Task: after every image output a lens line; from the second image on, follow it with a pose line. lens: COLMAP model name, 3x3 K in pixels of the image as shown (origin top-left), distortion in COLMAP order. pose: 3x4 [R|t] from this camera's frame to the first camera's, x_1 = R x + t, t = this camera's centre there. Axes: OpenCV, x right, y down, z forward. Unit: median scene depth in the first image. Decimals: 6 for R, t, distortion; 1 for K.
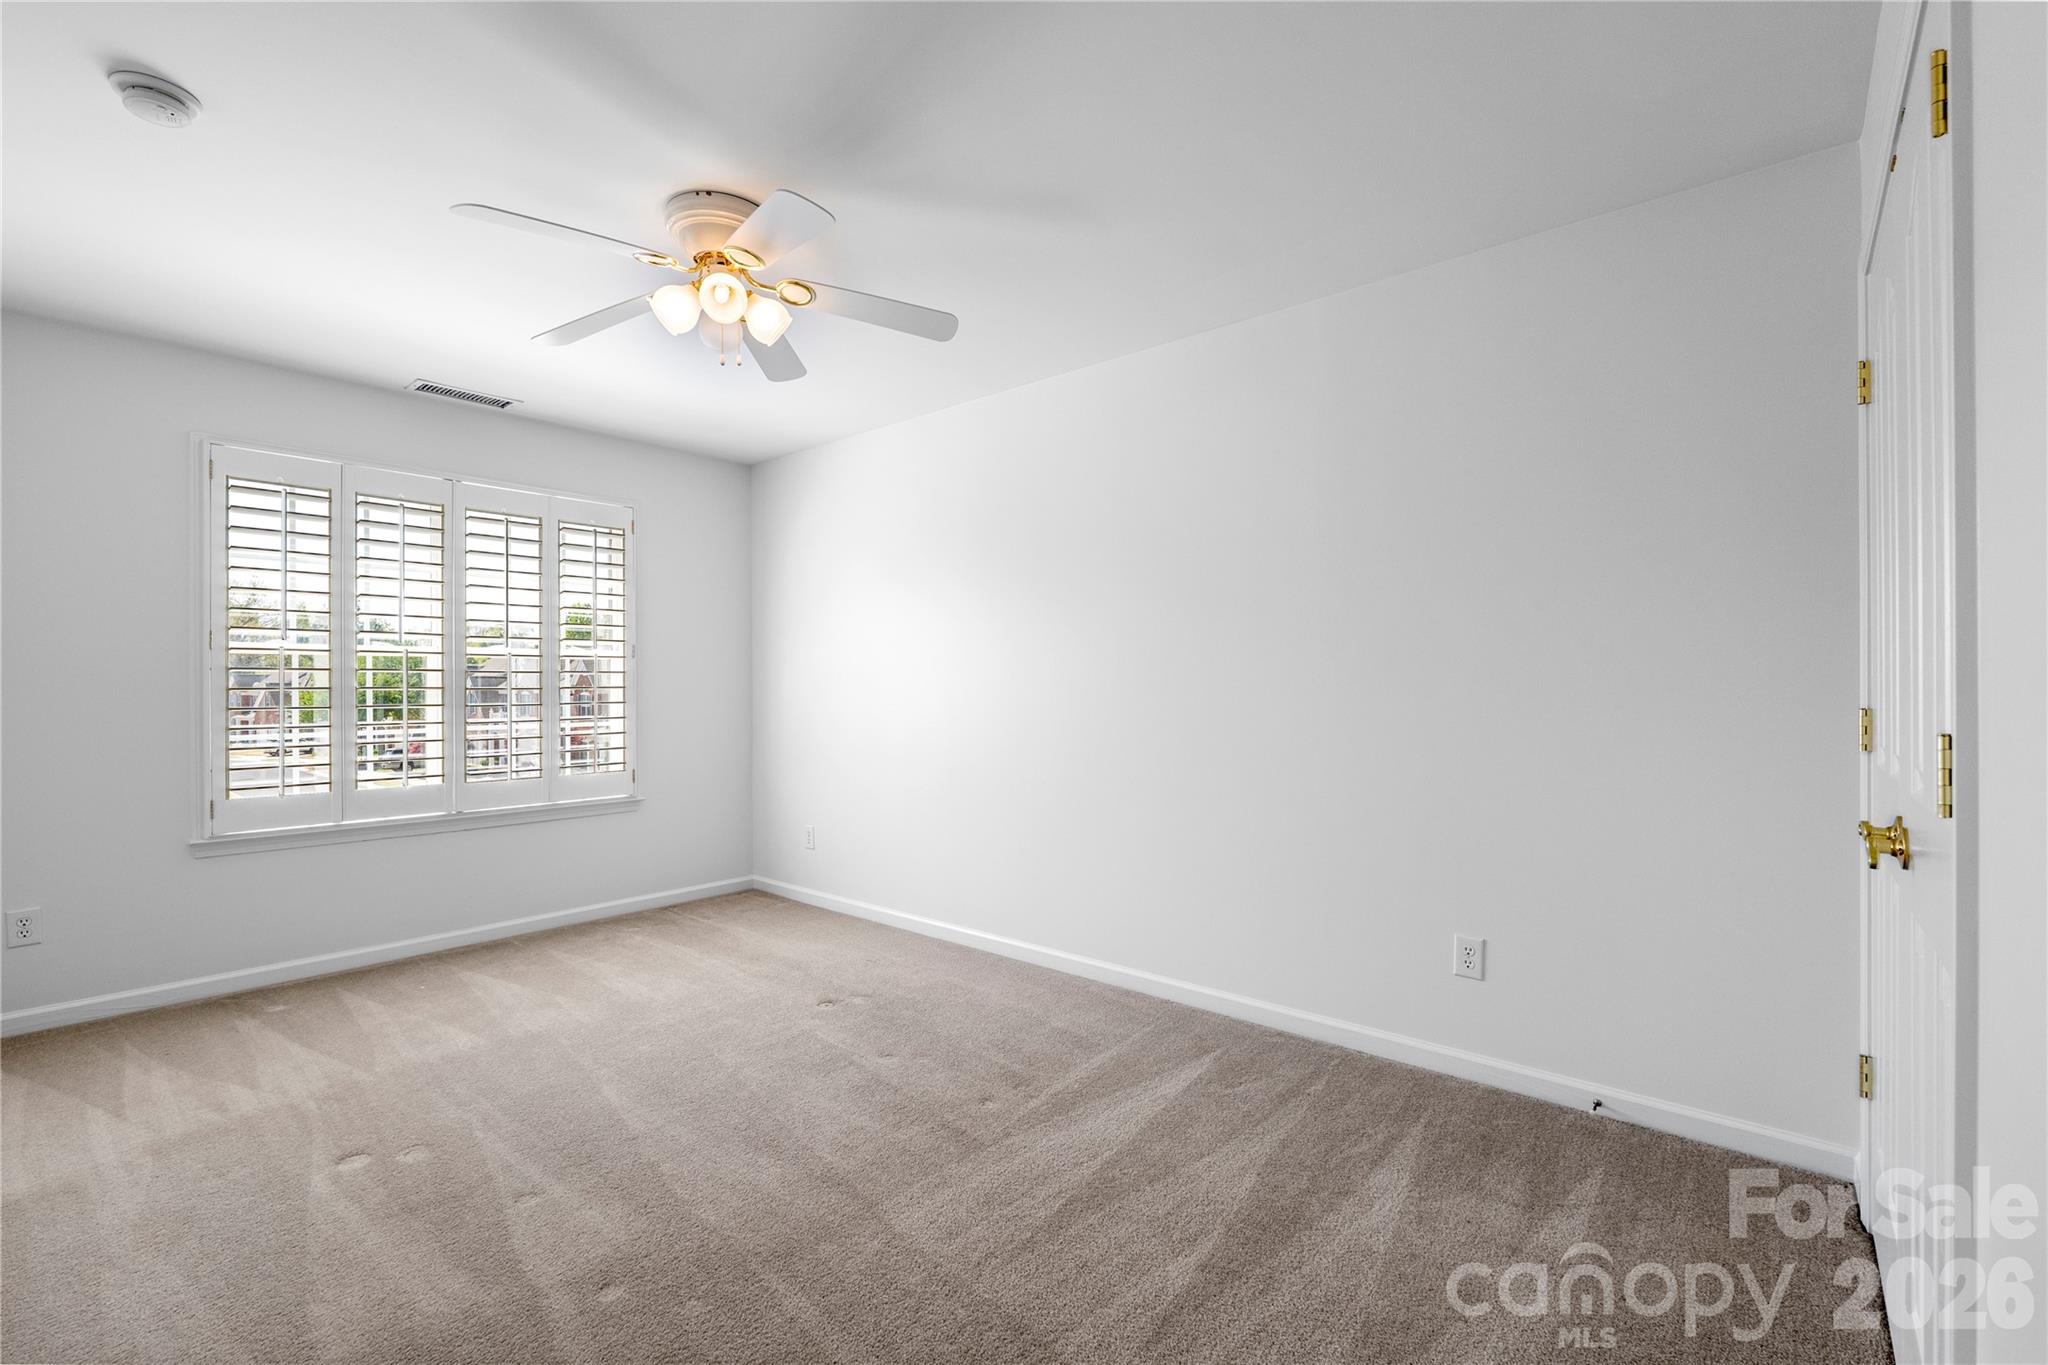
lens RADIAL K [[897.3, 0, 981.9], [0, 897.3, 692.8], [0, 0, 1]] dist [-0.005476, 0.000476]
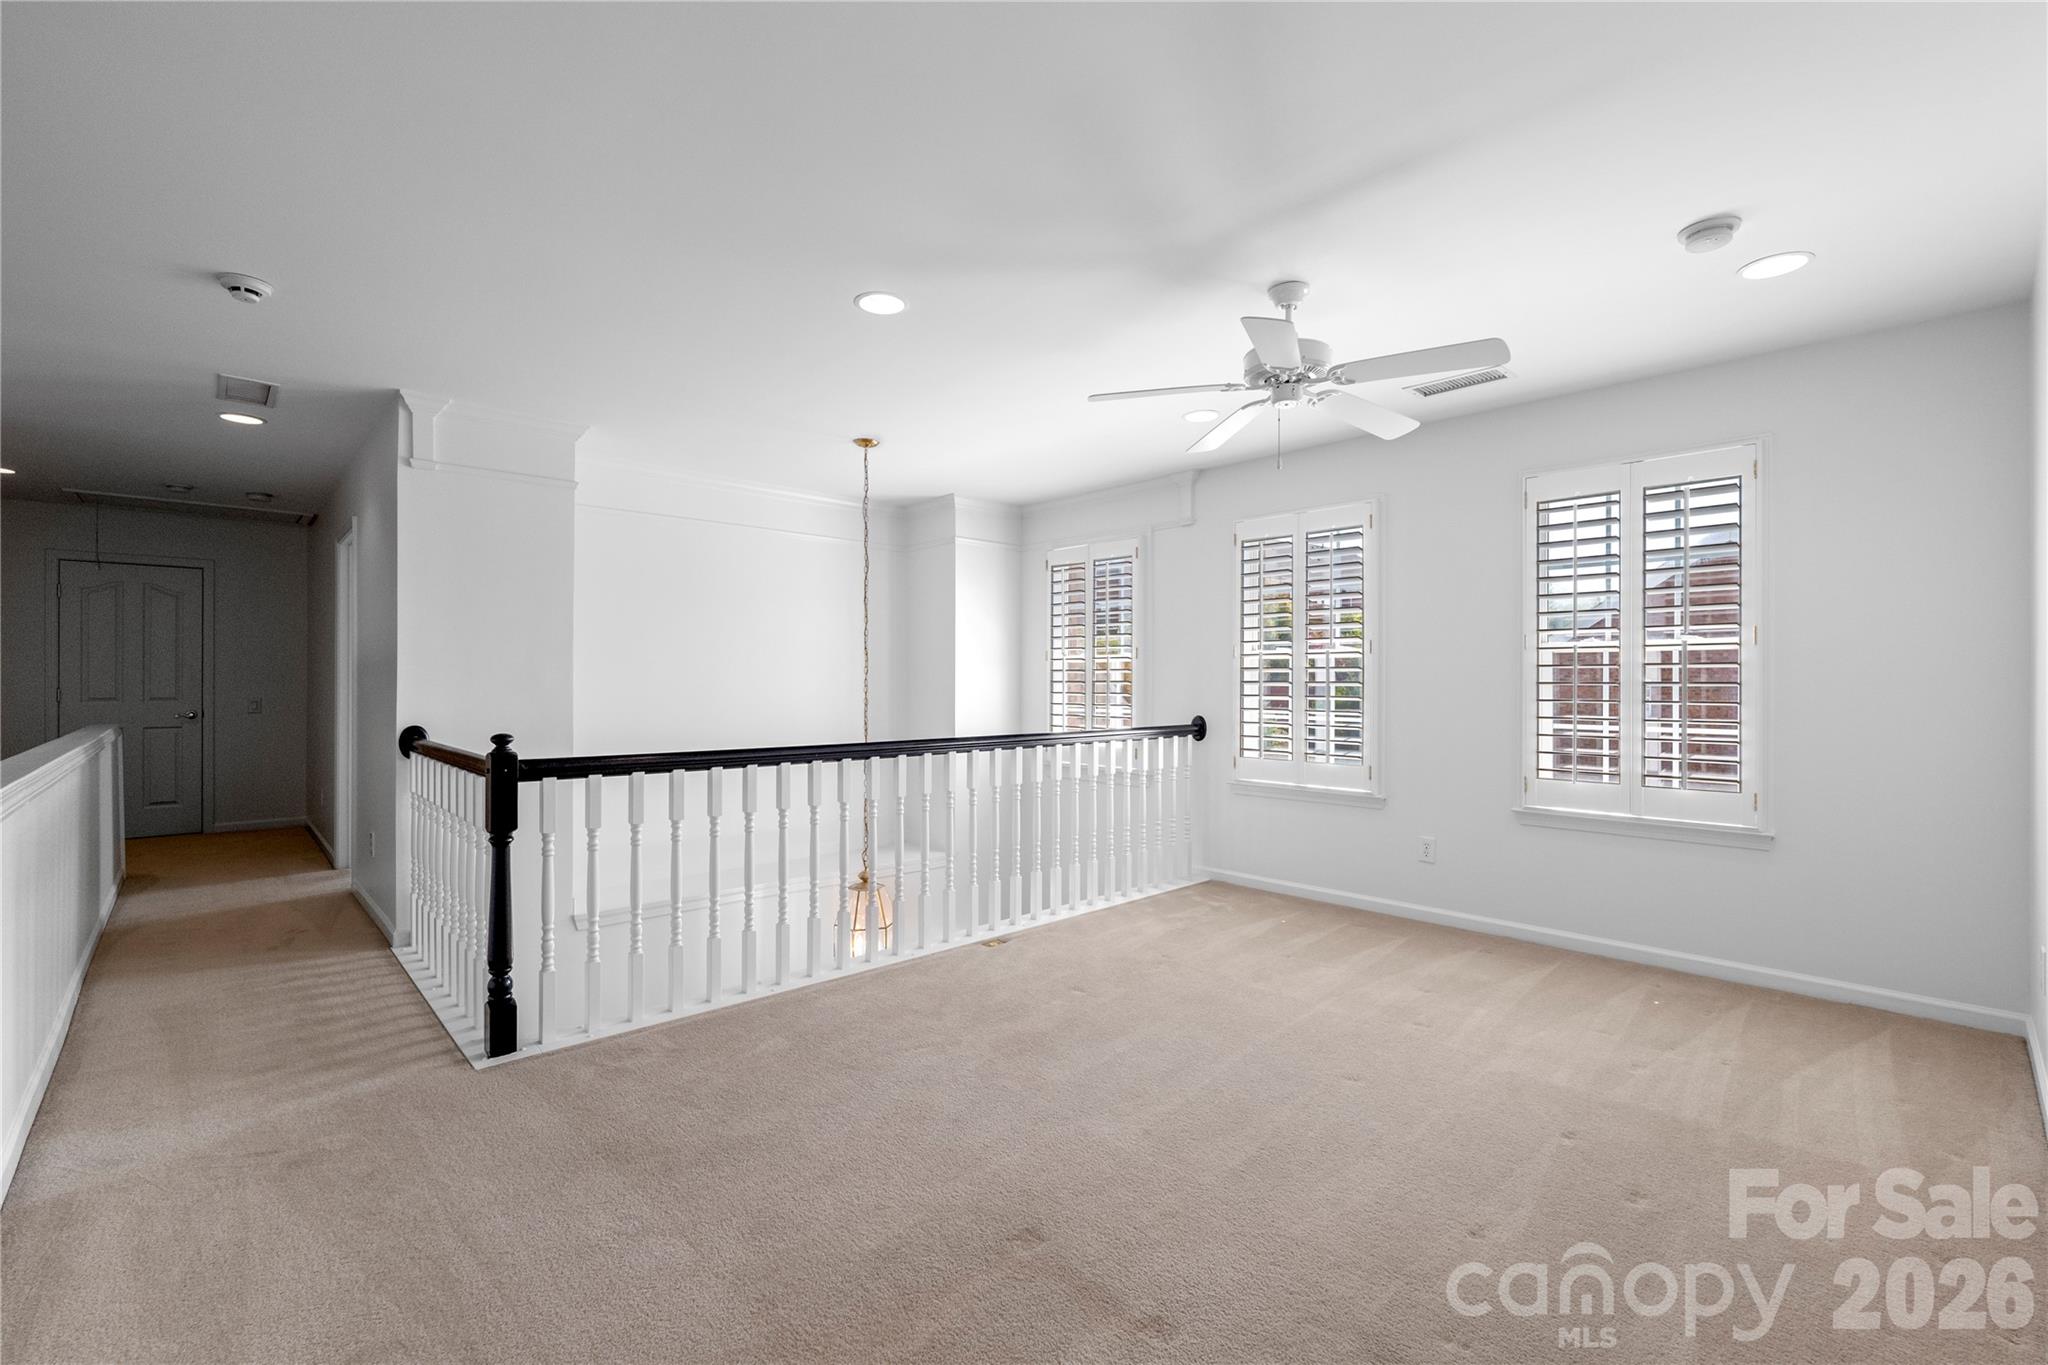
lens RADIAL K [[897.3, 0, 1026.1], [0, 897.3, 675.3], [0, 0, 1]] dist [-0.005476, 0.000476]
pose [[-0.103172, -0.002921, -0.994659, 0.396509], [-0.010151, 0.999947, -0.001884, -0.005523], [0.994612, 0.009902, -0.103197, 0.453377]]
